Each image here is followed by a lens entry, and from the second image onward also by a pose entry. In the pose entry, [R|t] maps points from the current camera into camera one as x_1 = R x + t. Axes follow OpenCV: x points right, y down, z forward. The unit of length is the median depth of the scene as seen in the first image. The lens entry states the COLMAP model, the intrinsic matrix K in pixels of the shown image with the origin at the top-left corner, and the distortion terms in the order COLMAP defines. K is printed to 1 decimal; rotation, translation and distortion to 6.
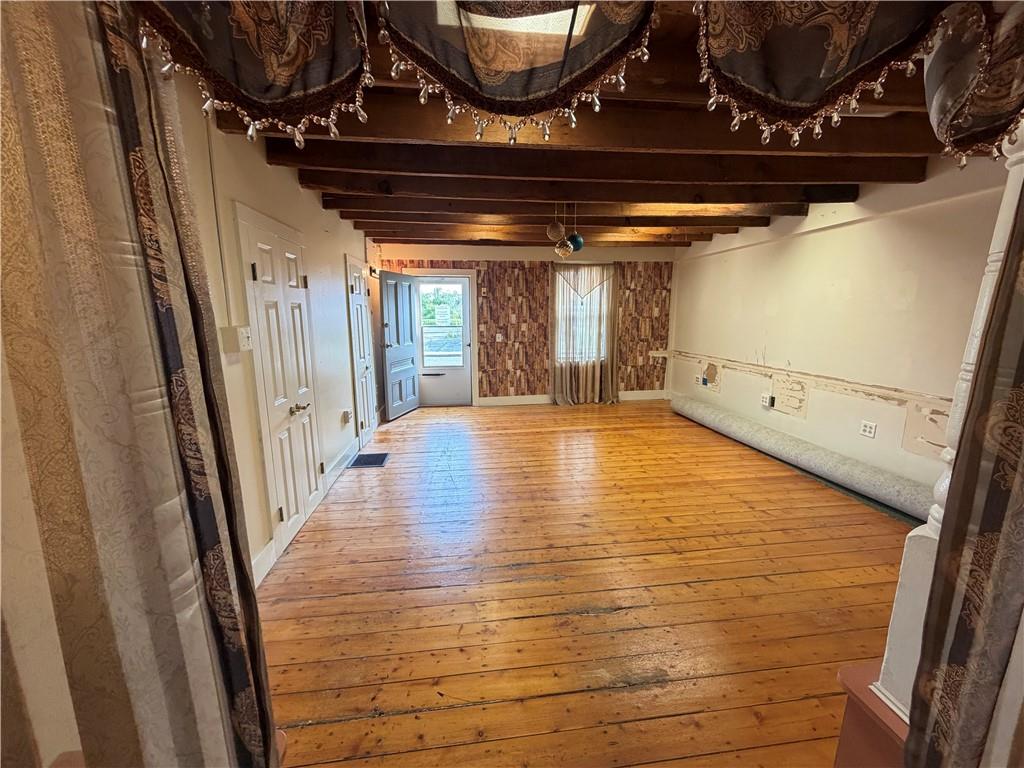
lens RADIAL K [[405.1, 0, 508.5], [0, 405.1, 387.3], [0, 0, 1]] dist [-0.001528, -0.000228]
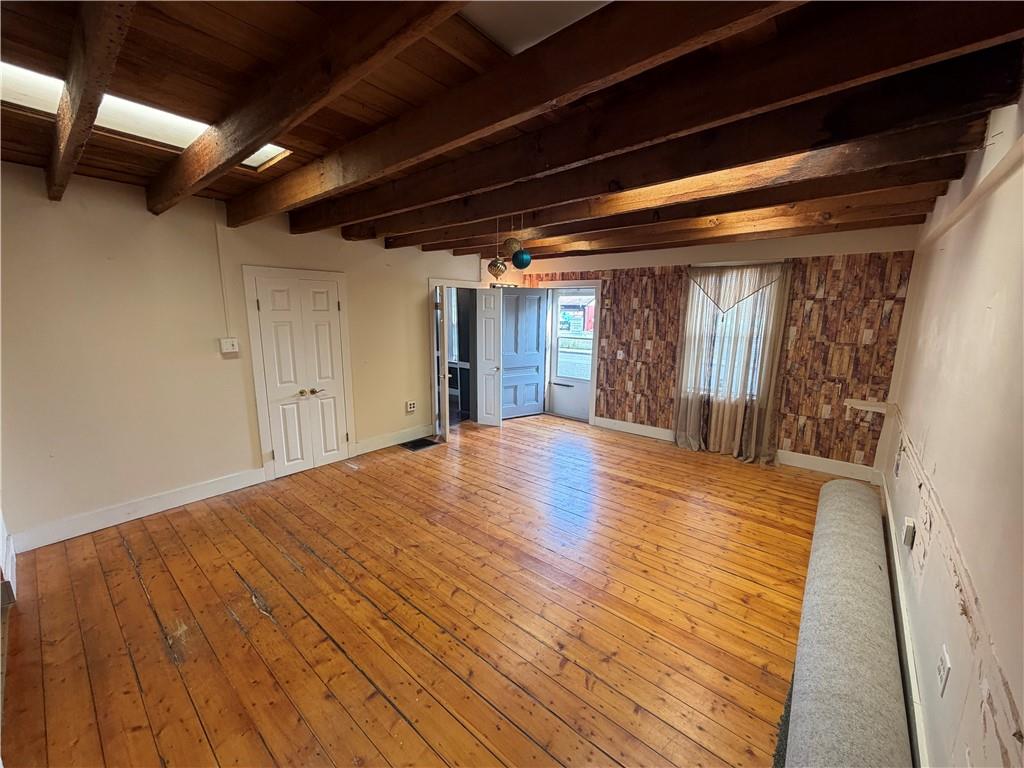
lens RADIAL K [[405.1, 0, 511.3], [0, 405.1, 384.5], [0, 0, 1]] dist [-0.001528, -0.000228]
pose [[0.681453, 0.145225, -0.717308, 0.468966], [-0.148234, 0.987188, 0.059041, -0.075976], [0.716693, 0.066096, 0.694250, 0.217727]]
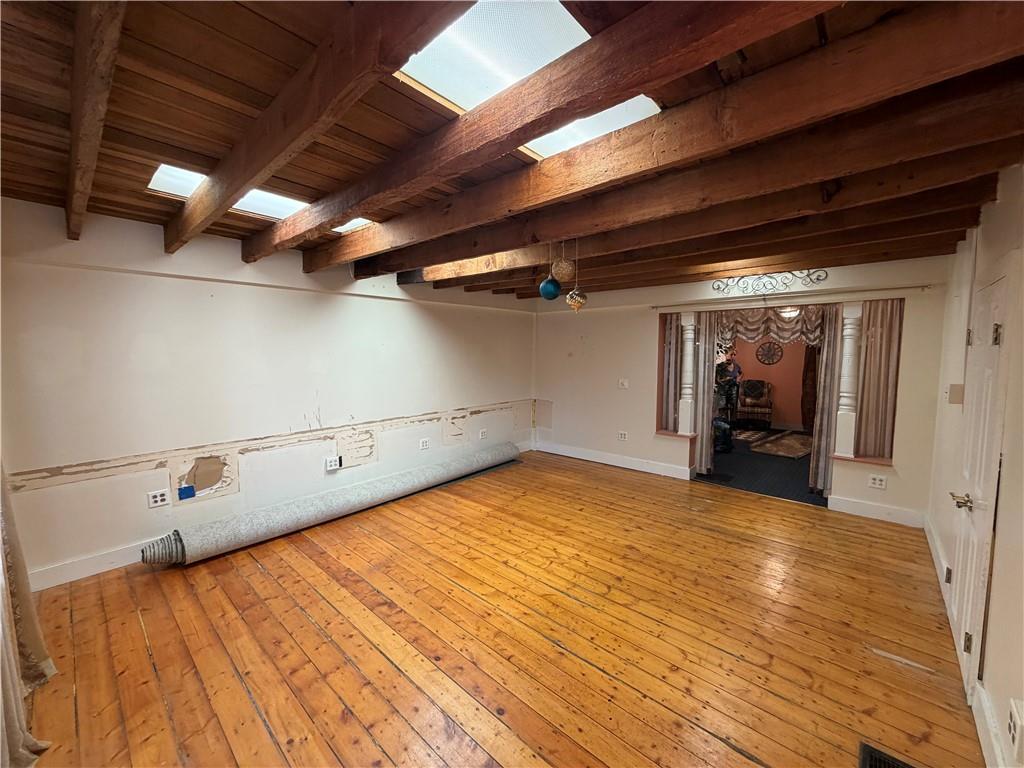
lens RADIAL K [[405.1, 0, 513.0], [0, 405.1, 390.5], [0, 0, 1]] dist [-0.001528, -0.000228]
pose [[-0.662047, -0.063005, 0.746809, -0.224380], [0.146373, 0.966401, 0.211291, -0.192399], [-0.735030, 0.249197, -0.630581, 0.912372]]
